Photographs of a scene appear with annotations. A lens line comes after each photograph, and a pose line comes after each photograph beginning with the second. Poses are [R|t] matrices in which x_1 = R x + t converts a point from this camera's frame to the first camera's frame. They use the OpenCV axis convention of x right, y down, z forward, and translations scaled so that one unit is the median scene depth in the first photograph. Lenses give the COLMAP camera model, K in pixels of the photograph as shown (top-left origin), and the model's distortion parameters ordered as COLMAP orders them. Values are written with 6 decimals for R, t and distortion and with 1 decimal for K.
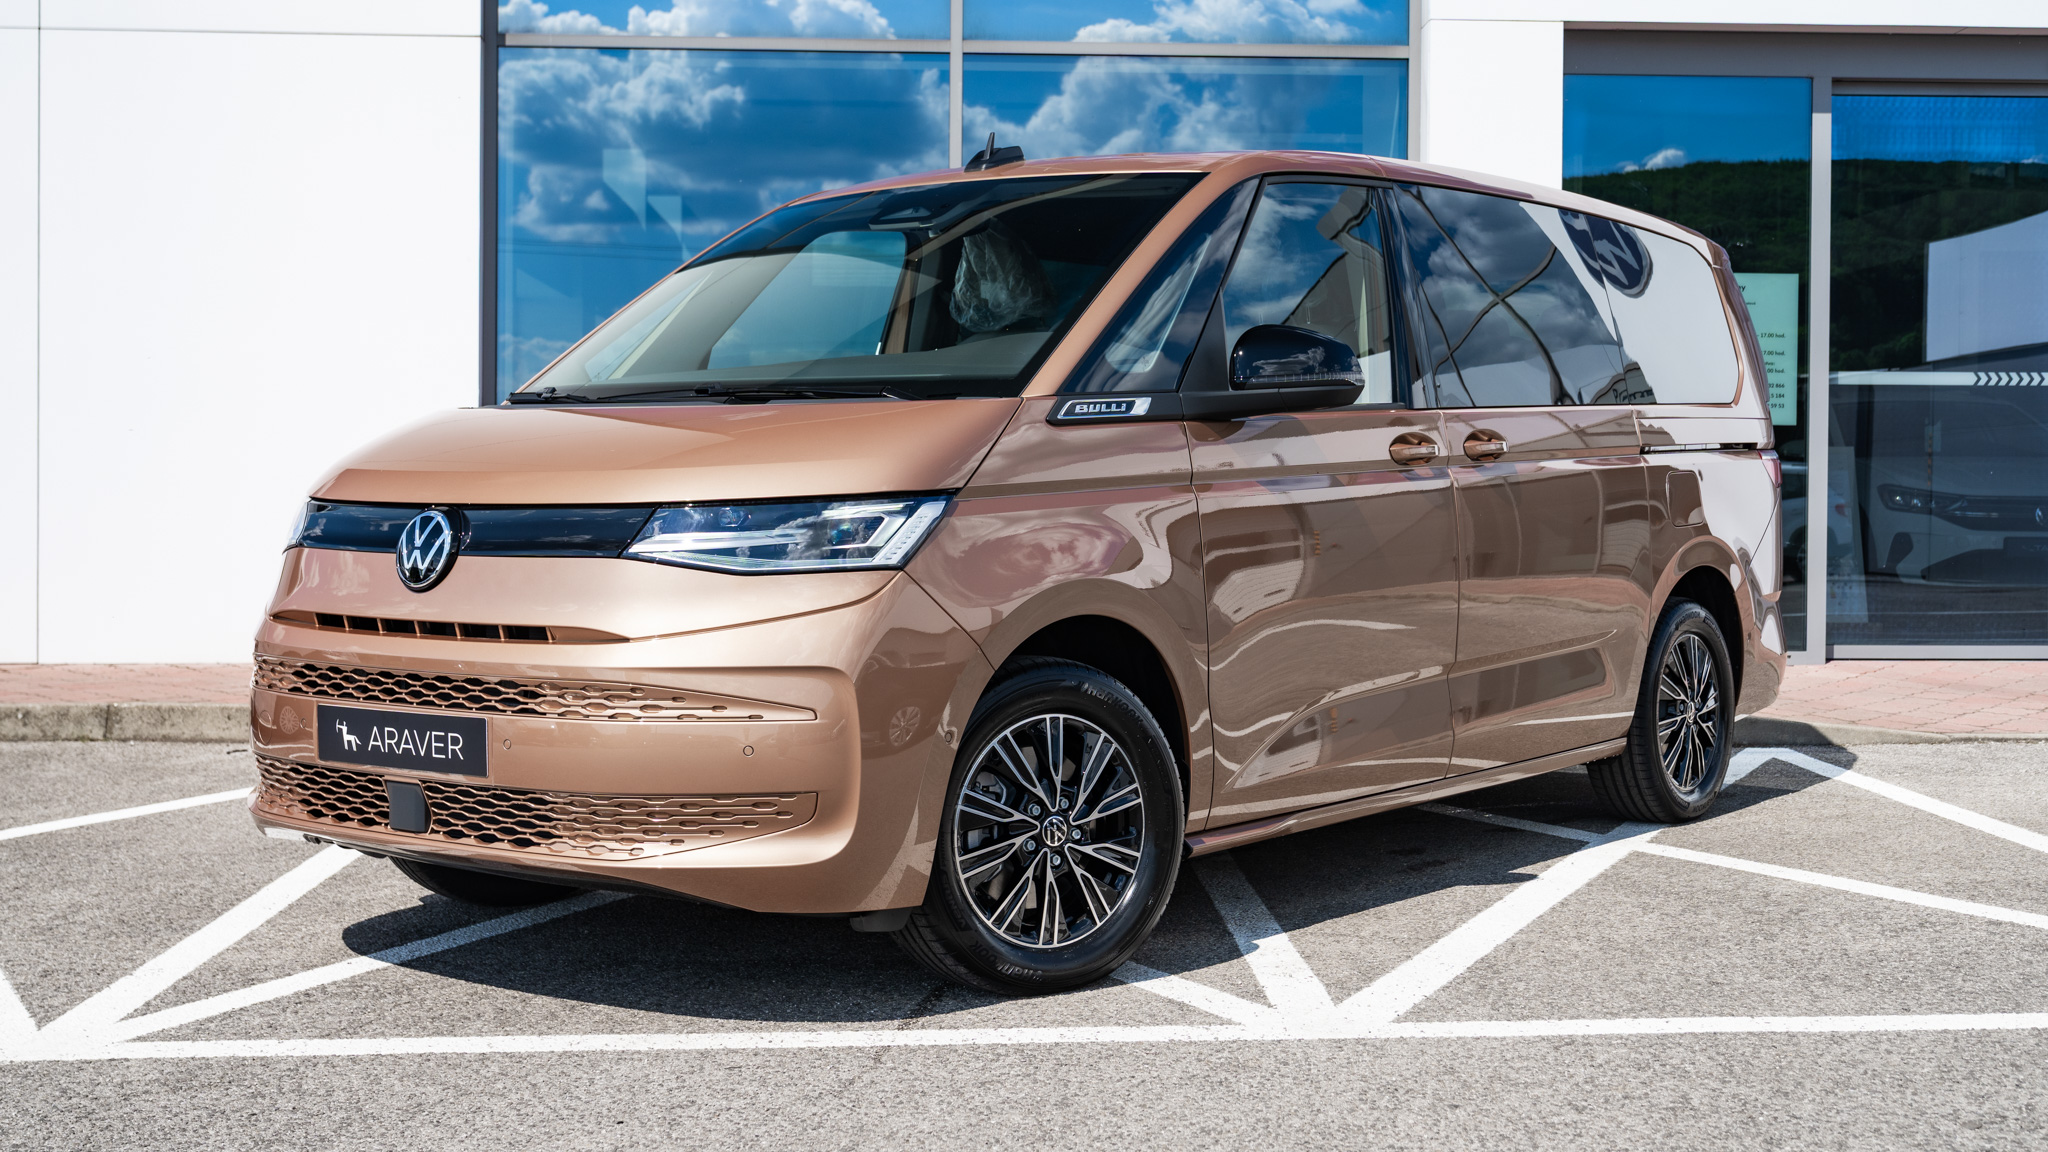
lens RADIAL K [[2600.4, 0, 1021.1], [0, 2600.4, 576.4], [0, 0, 1]] dist [0.016769, 0.000000]
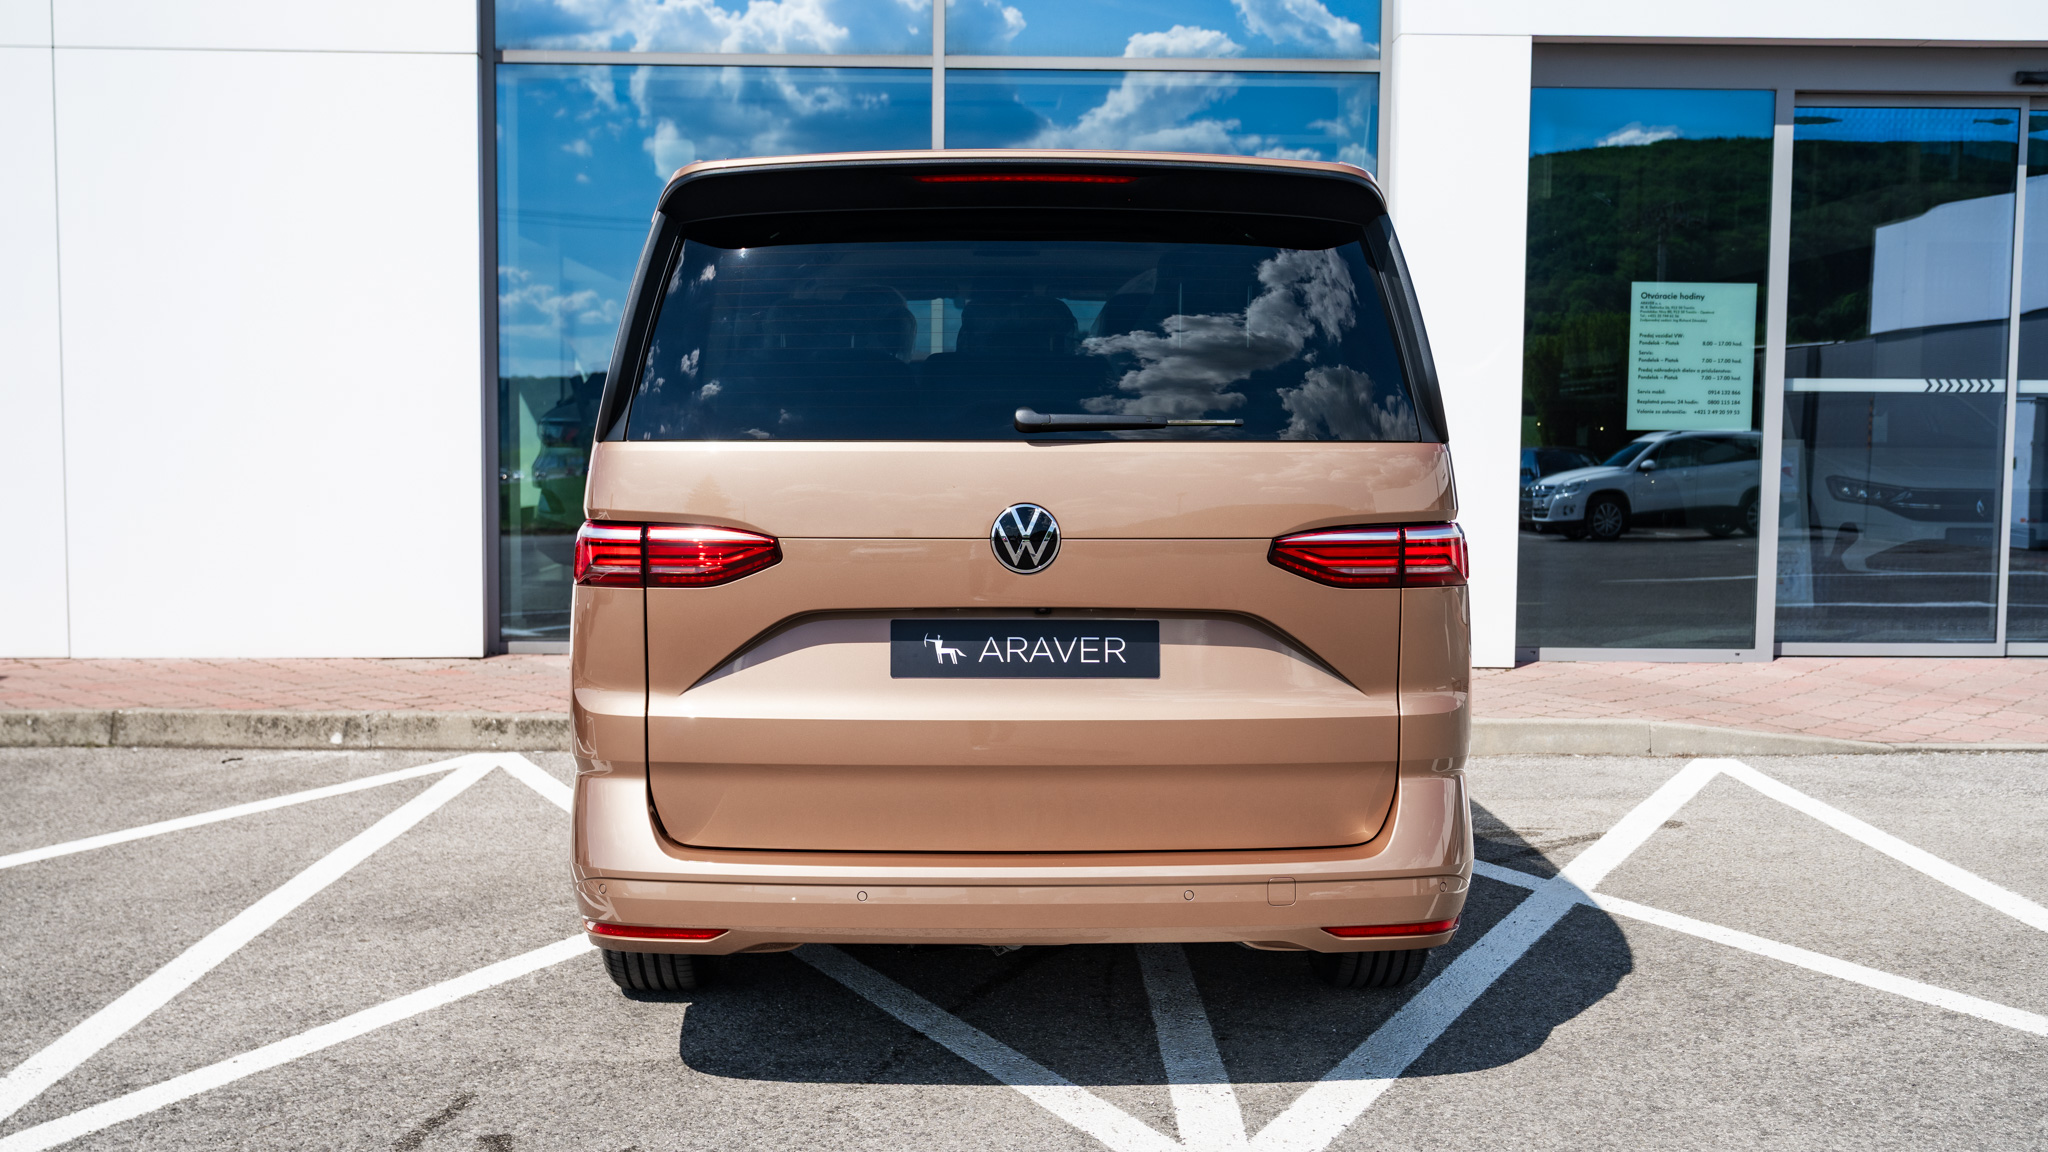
lens RADIAL K [[2218.1, 0, 1015.0], [0, 2218.1, 651.0], [0, 0, 1]] dist [0.010507, 0.000000]
pose [[0.999660, 0.004291, -0.025704, 0.033246], [-0.002382, 0.997268, 0.073826, -0.041495], [0.025951, -0.073740, 0.996940, 0.124392]]
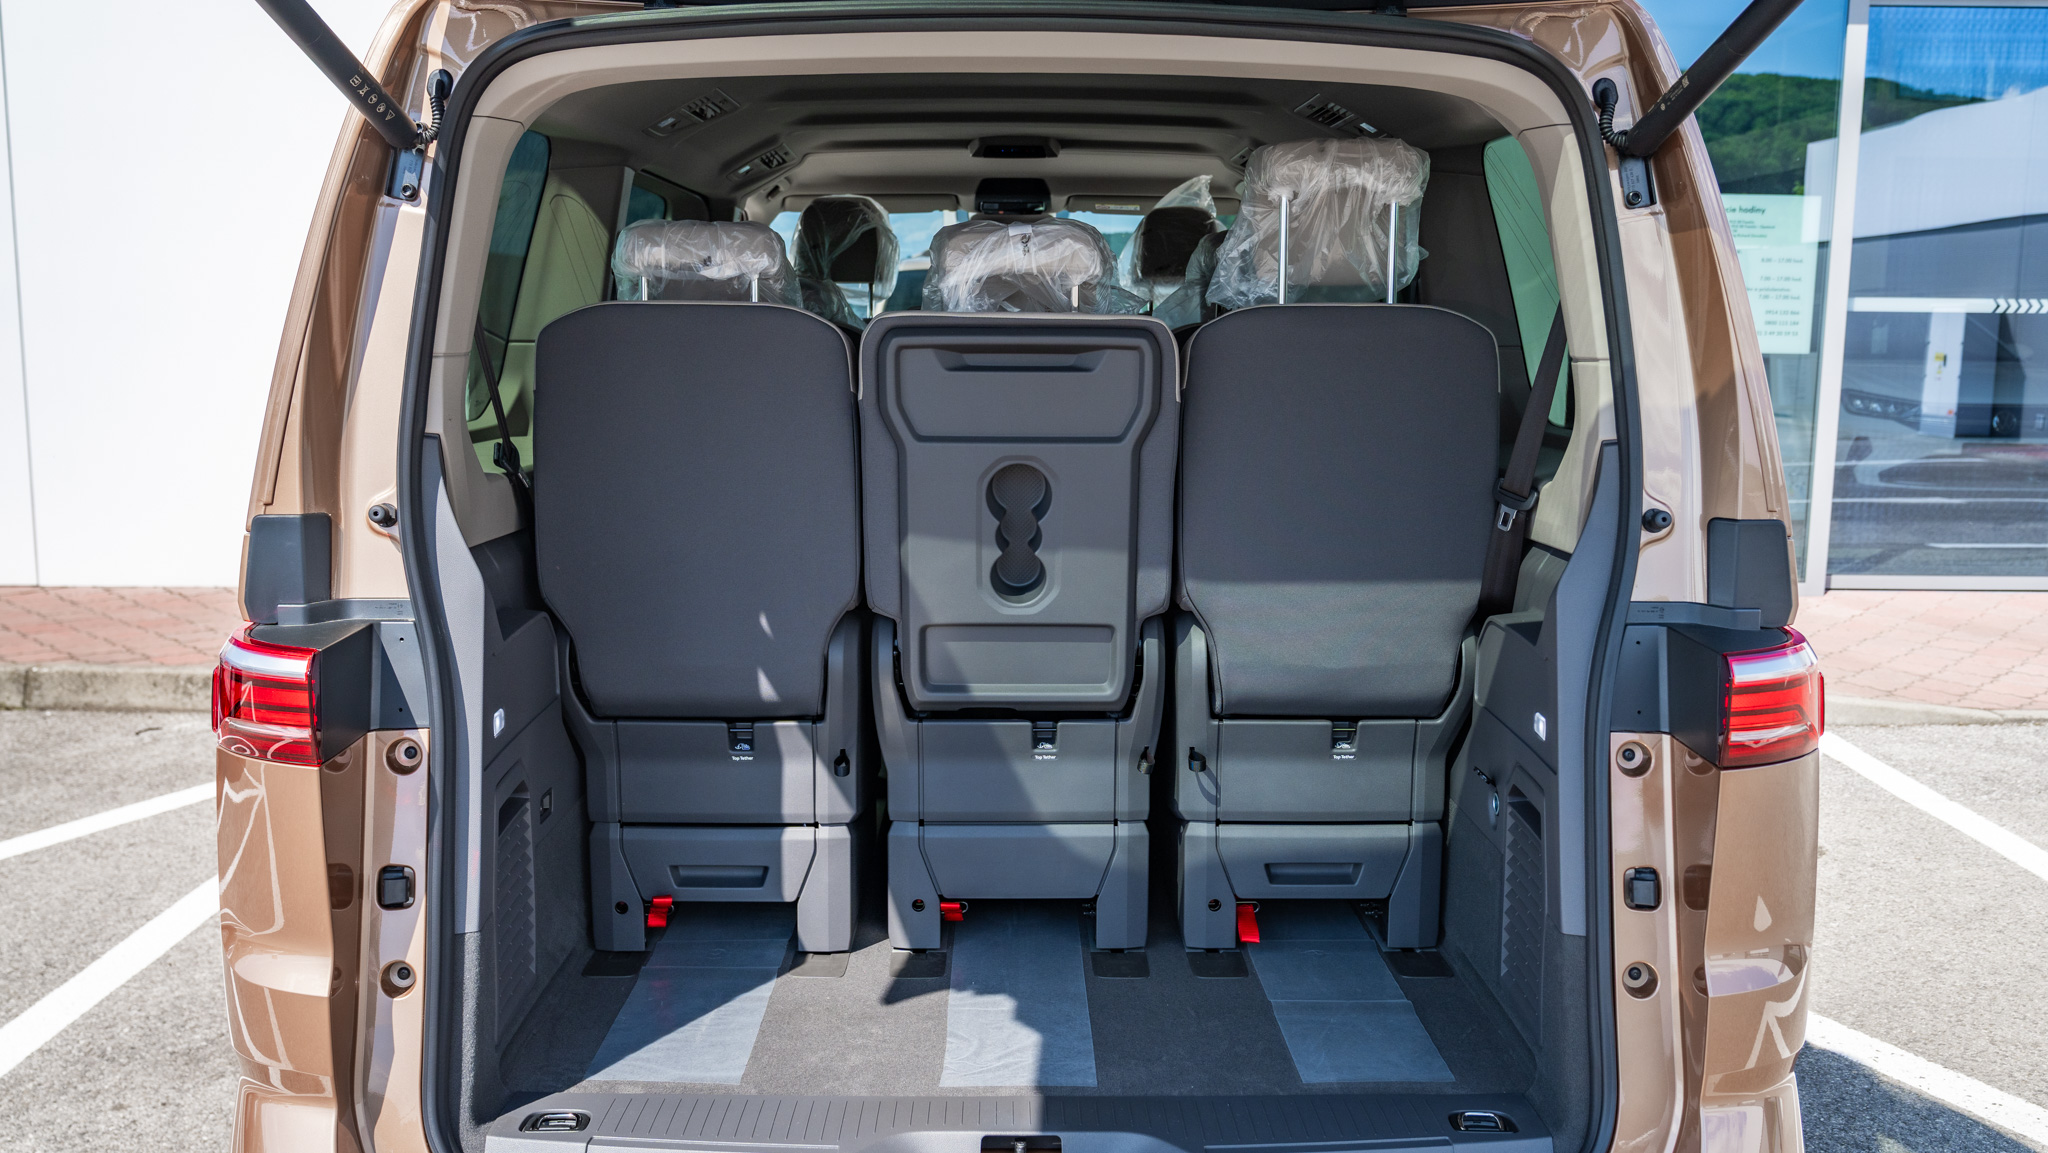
lens RADIAL K [[1663.0, 0, 1028.6], [0, 1663.0, 561.6], [0, 0, 1]] dist [0.002385, -0.001510]
pose [[0.999459, 0.011647, -0.030759, 0.028296], [-0.007551, 0.991475, 0.130080, -0.069992], [0.032012, -0.129777, 0.991026, 0.422127]]
